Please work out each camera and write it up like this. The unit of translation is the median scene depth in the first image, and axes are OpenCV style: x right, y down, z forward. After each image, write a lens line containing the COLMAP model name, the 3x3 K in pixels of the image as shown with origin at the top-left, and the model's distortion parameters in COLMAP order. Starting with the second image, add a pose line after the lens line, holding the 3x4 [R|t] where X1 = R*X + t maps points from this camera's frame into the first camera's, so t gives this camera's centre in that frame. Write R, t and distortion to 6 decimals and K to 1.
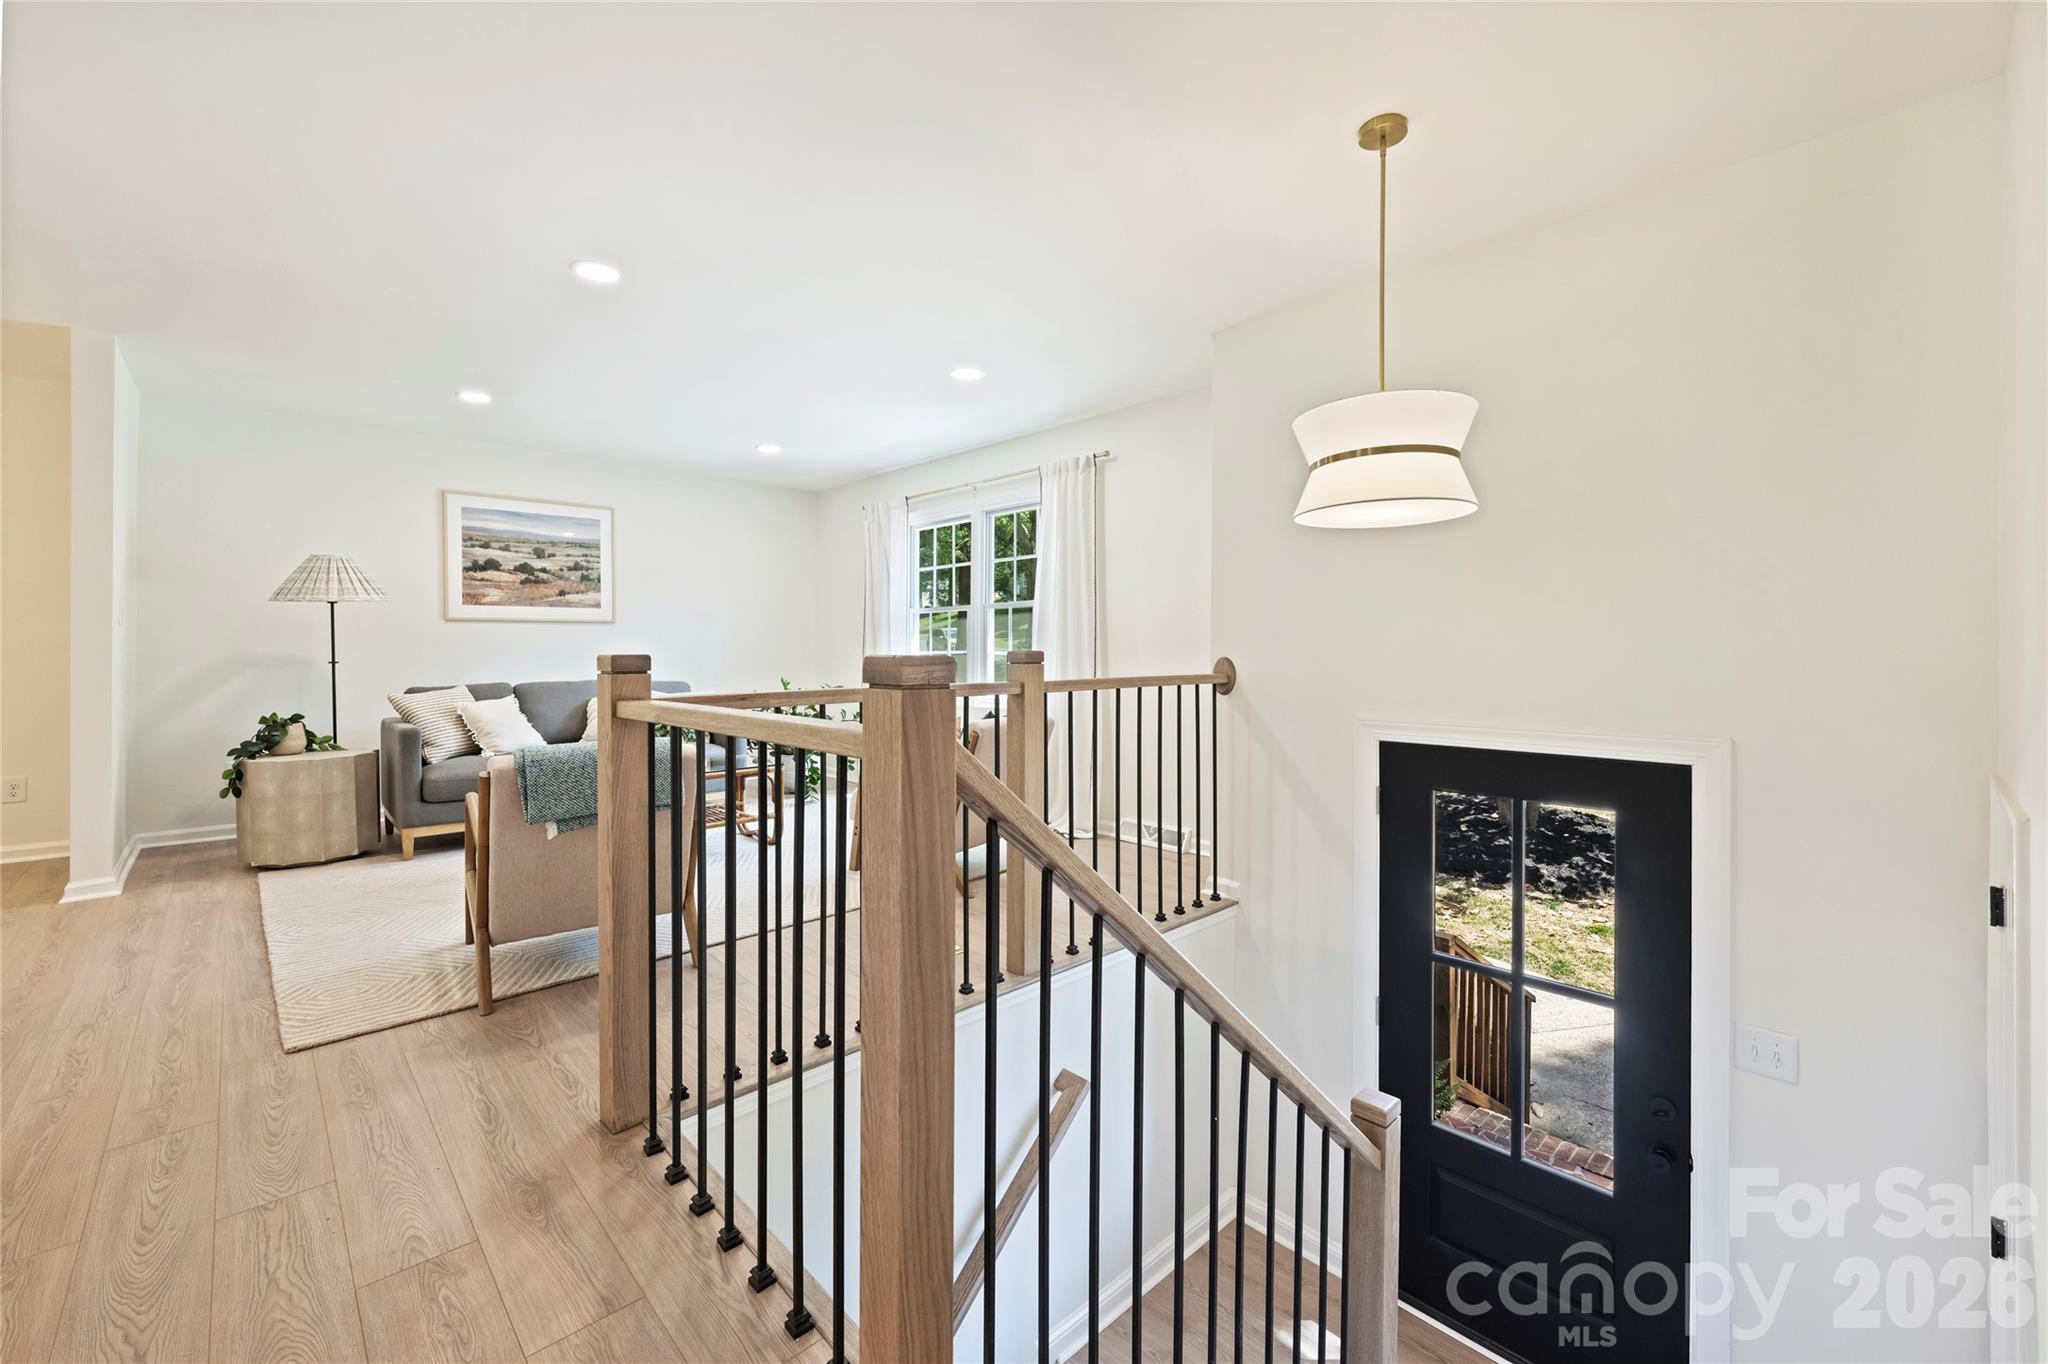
lens RADIAL K [[827.0, 0, 999.1], [0, 827.0, 652.2], [0, 0, 1]] dist [0.007411, 0.000344]
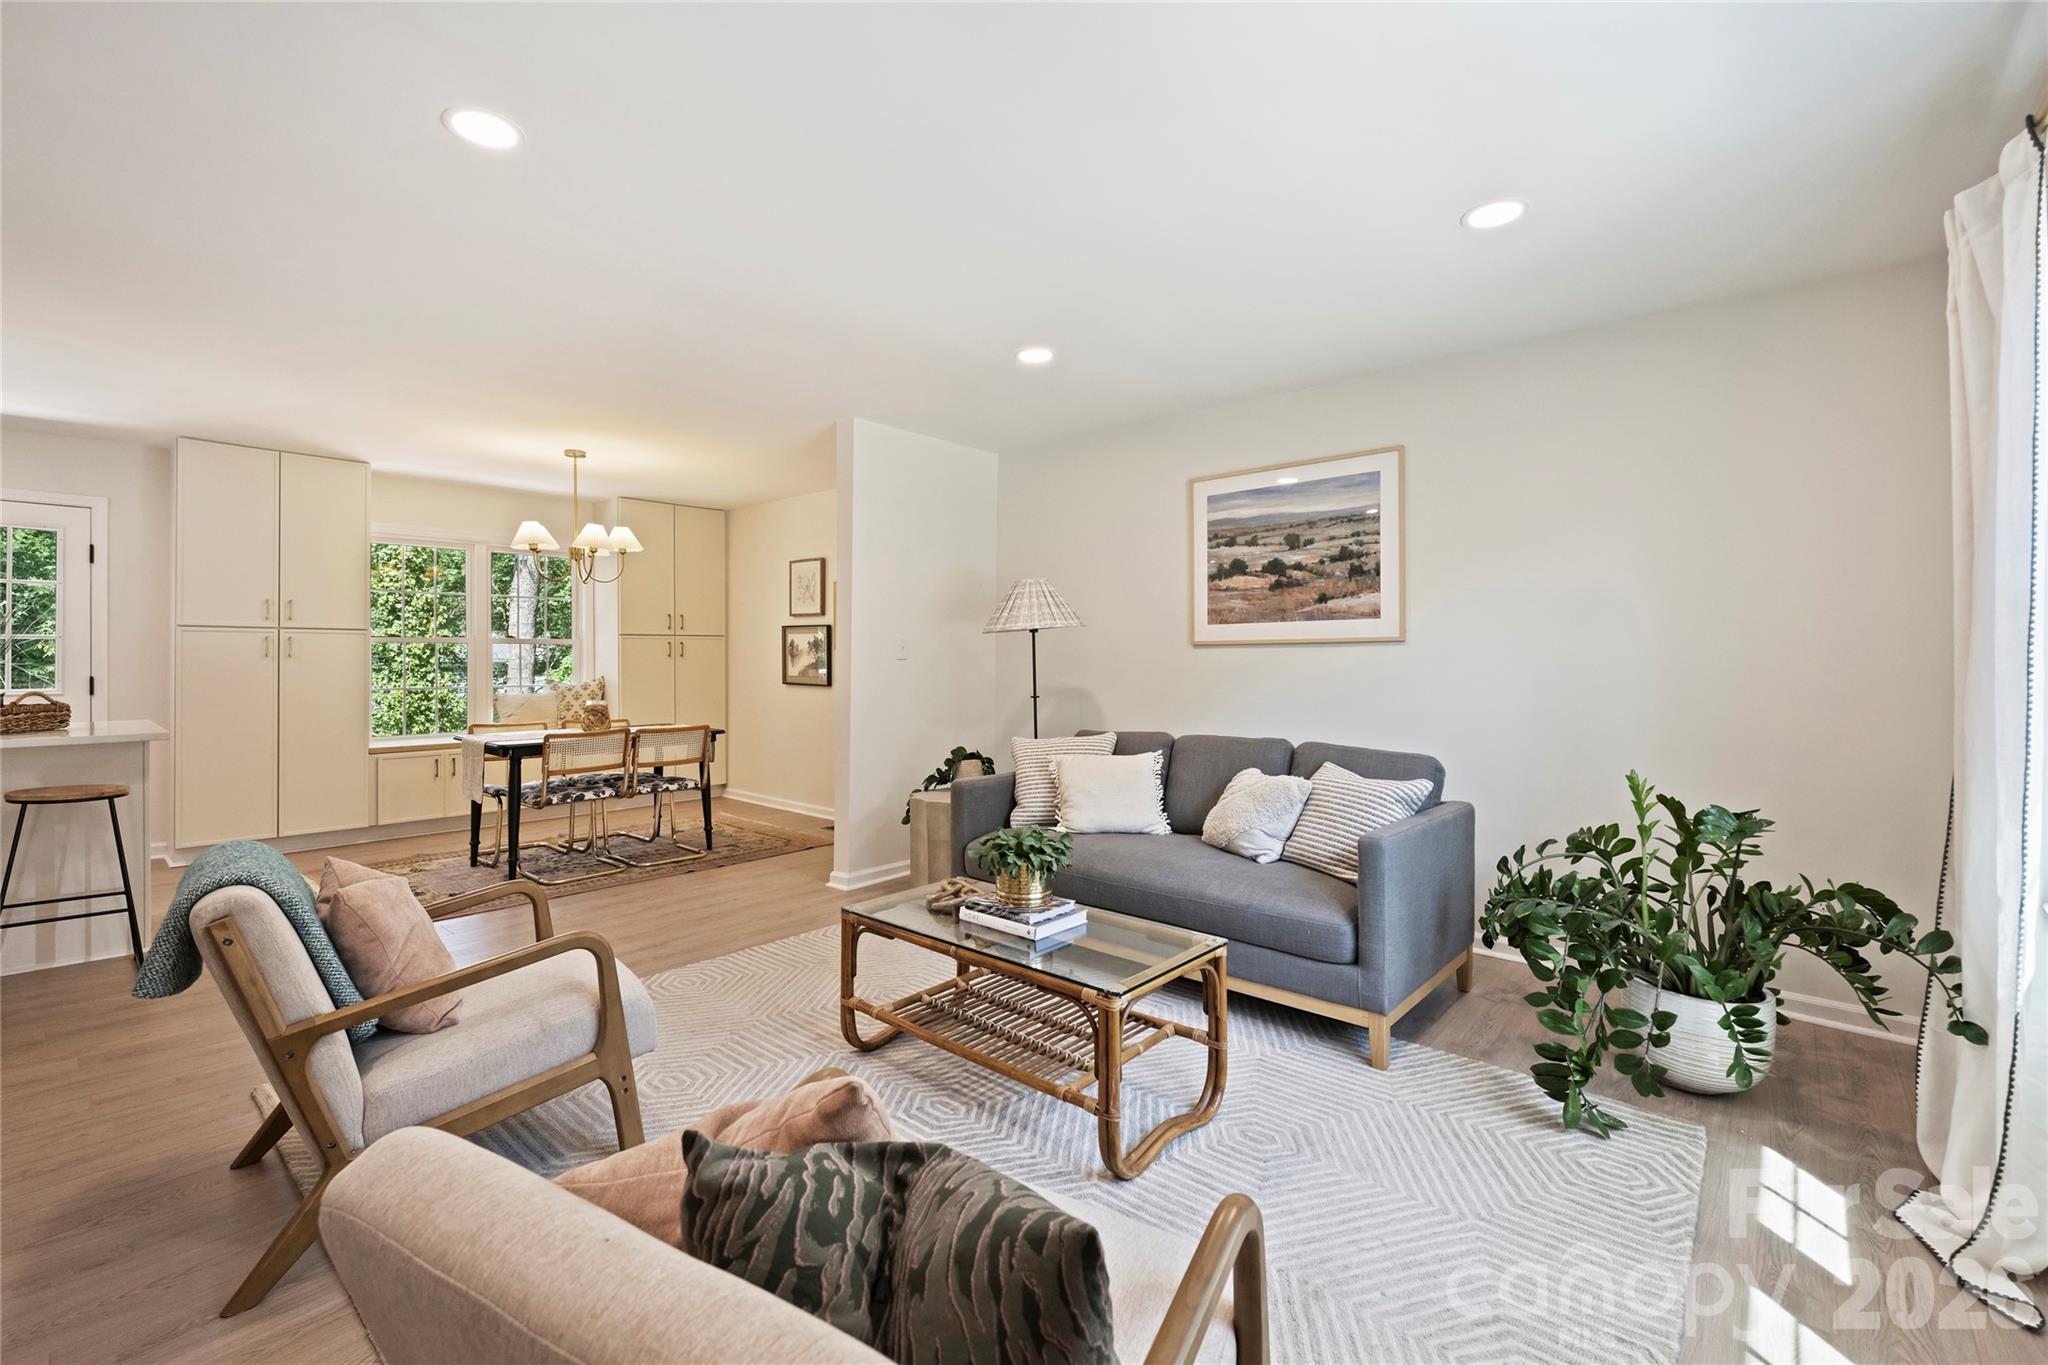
lens RADIAL K [[877.3, 0, 1028.5], [0, 877.3, 663.9], [0, 0, 1]] dist [-0.005063, 0.000624]
pose [[0.103182, 0.003465, -0.994656, 0.154924], [-0.003554, 0.999989, 0.003114, -0.026282], [0.994656, 0.003214, 0.103193, 0.856073]]
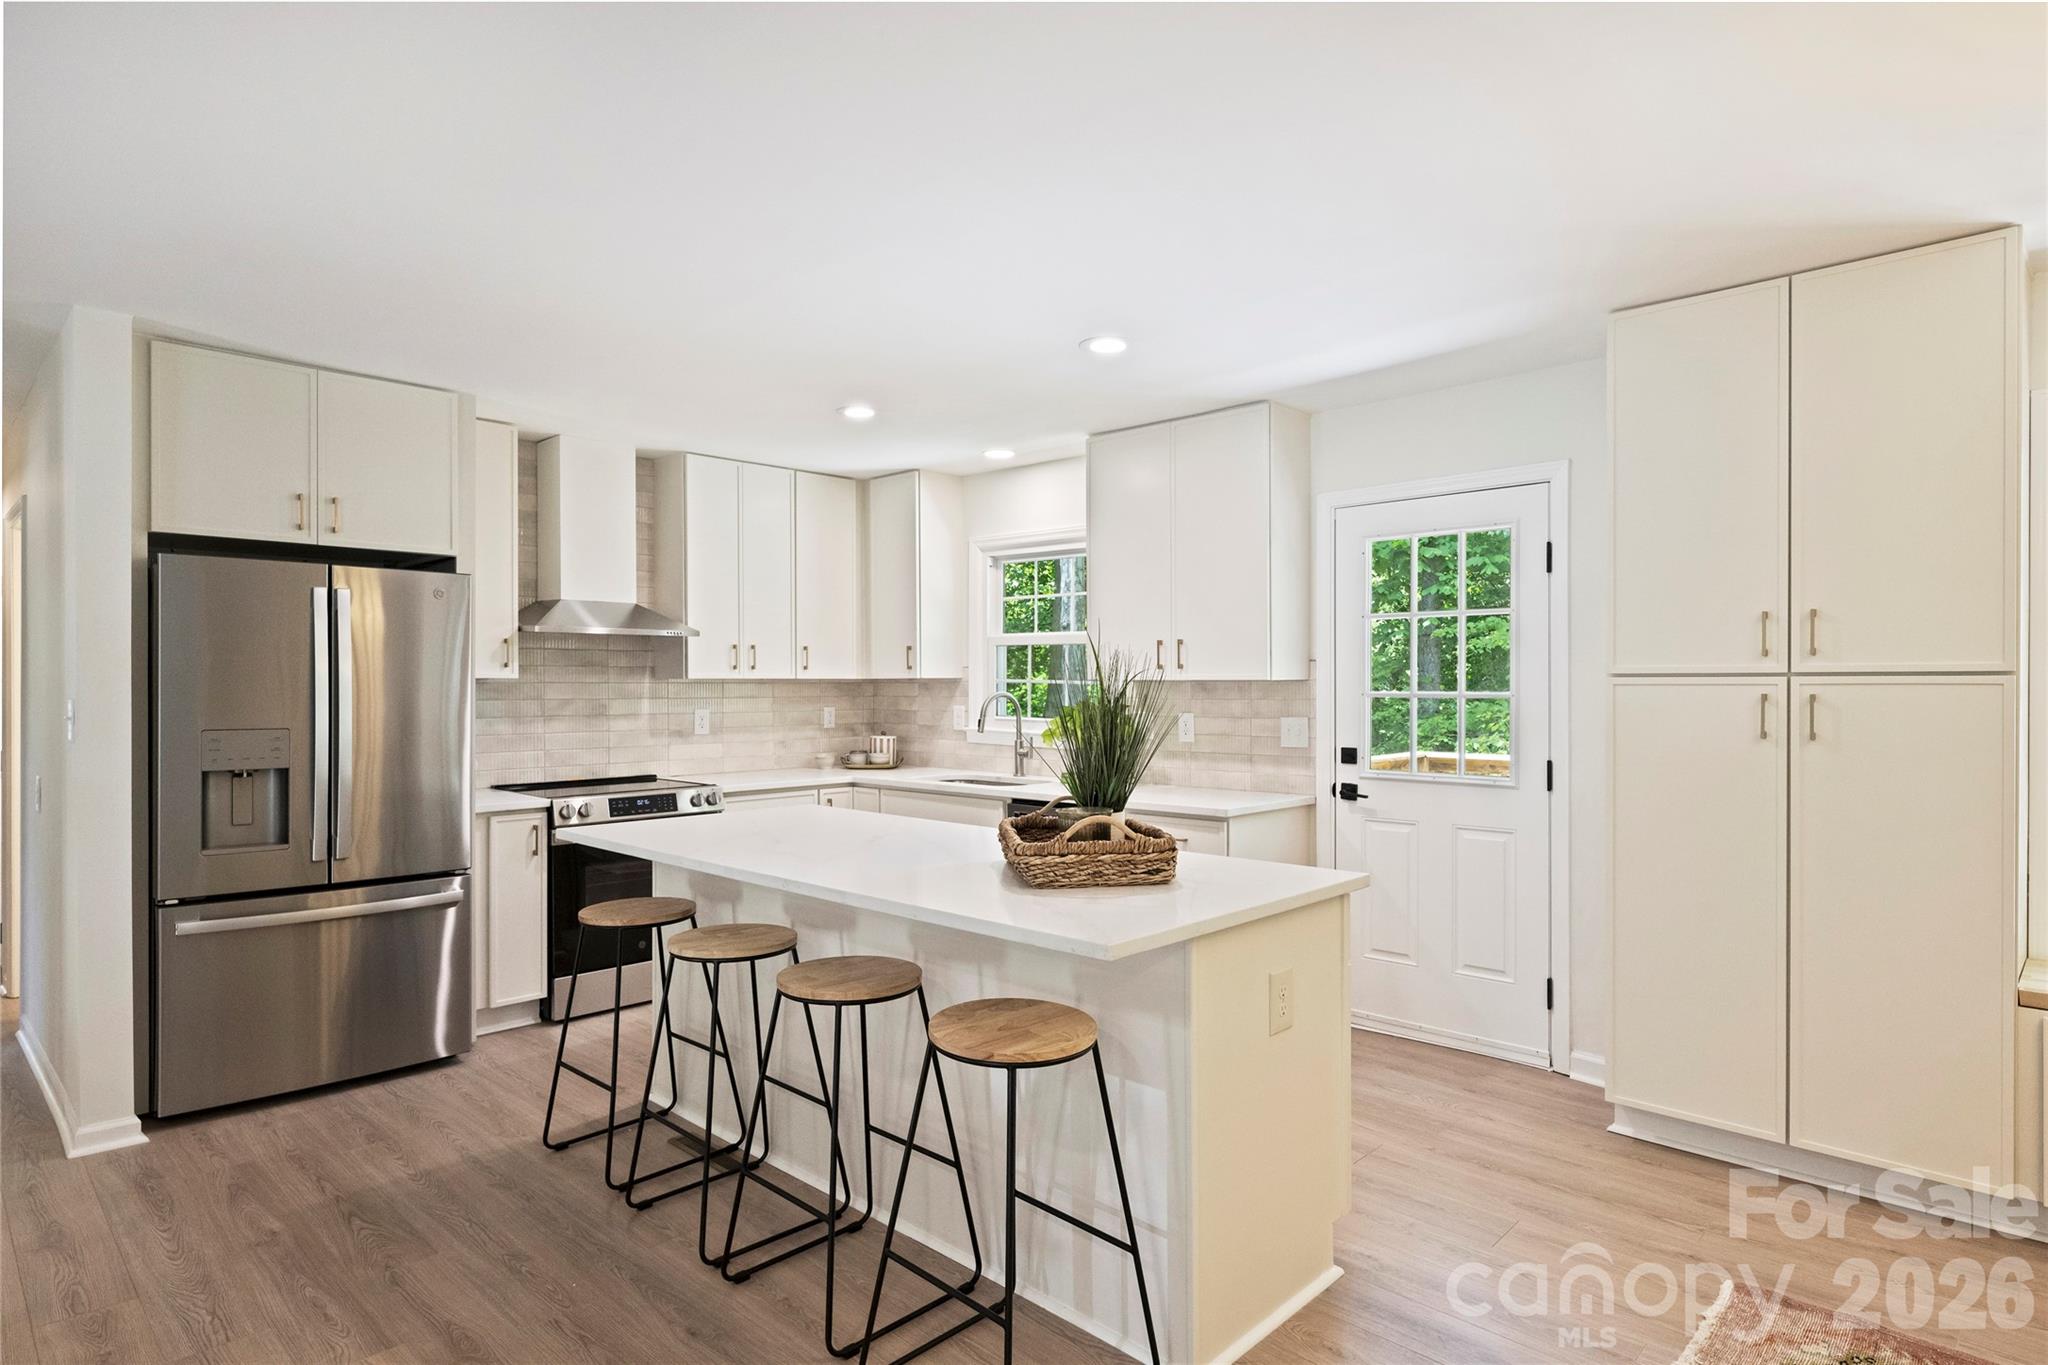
lens RADIAL K [[1112.2, 0, 994.1], [0, 1112.2, 685.4], [0, 0, 1]] dist [-0.001417, -0.005804]
pose [[-0.998925, -0.000949, -0.046354, -0.566916], [-0.001046, 0.999997, 0.002086, -0.059231], [0.046352, 0.002132, -0.998923, 0.624692]]
